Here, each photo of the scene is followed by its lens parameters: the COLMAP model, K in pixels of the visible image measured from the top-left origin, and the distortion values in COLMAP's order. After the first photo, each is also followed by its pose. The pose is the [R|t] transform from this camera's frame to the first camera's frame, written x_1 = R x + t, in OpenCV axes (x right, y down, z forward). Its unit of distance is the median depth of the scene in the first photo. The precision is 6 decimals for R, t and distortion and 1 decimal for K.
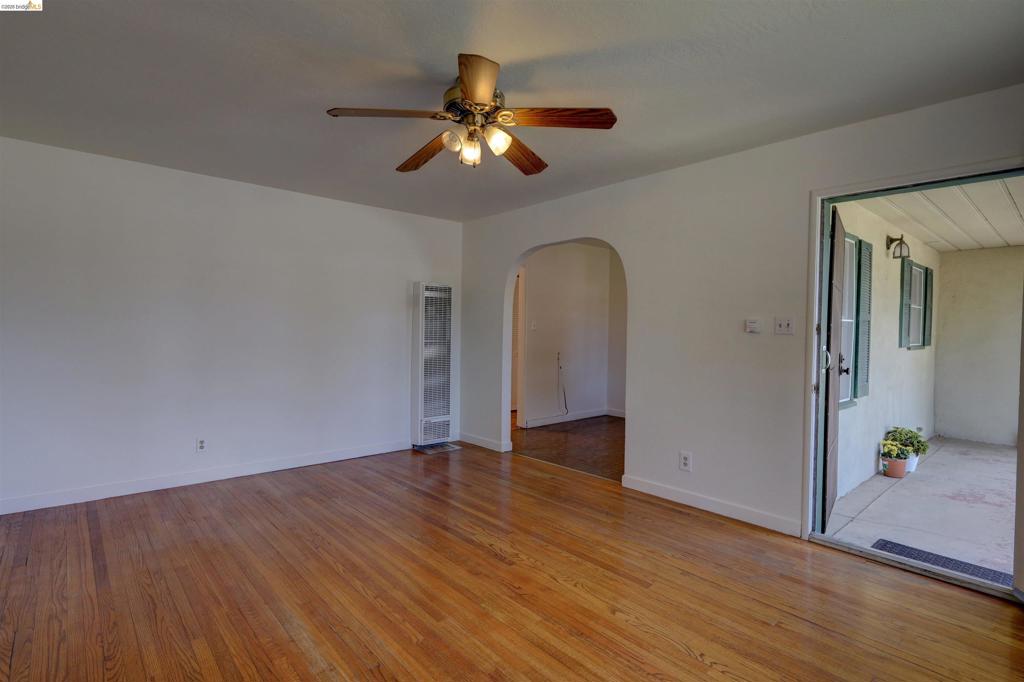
lens RADIAL K [[512.4, 0, 512.1], [0, 512.4, 337.5], [0, 0, 1]] dist [-0.000787, 0.000030]
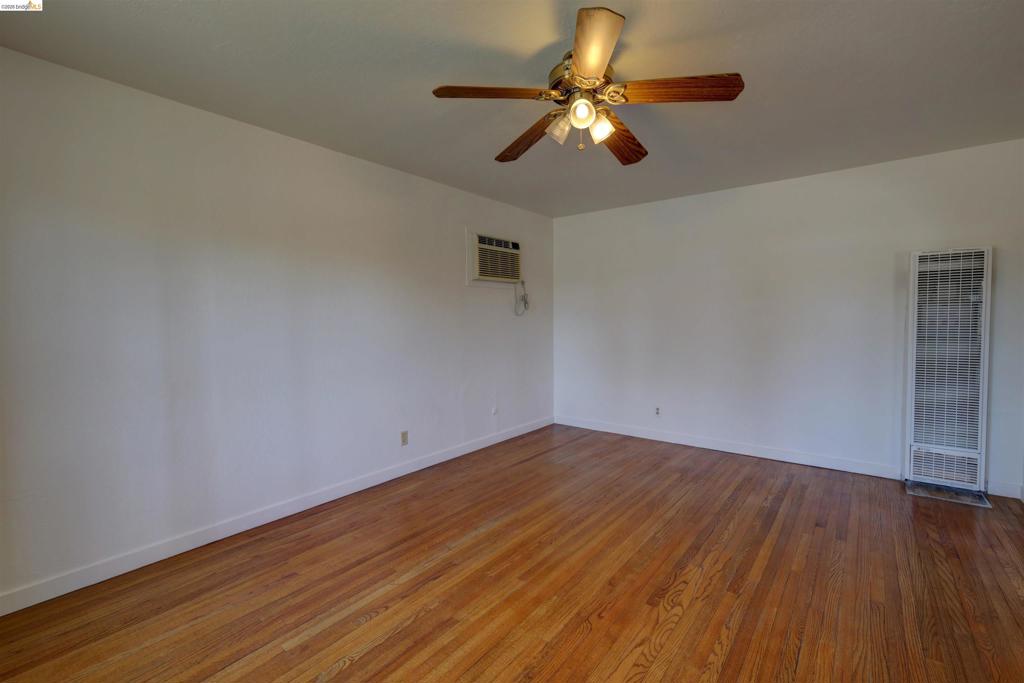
lens RADIAL K [[452.3, 0, 508.4], [0, 452.3, 335.1], [0, 0, 1]] dist [-0.007408, 0.000020]
pose [[0.170273, 0.018792, -0.985218, 0.516289], [-0.009087, 0.999806, 0.017500, 0.003150], [0.985355, 0.005973, 0.170411, 0.510688]]
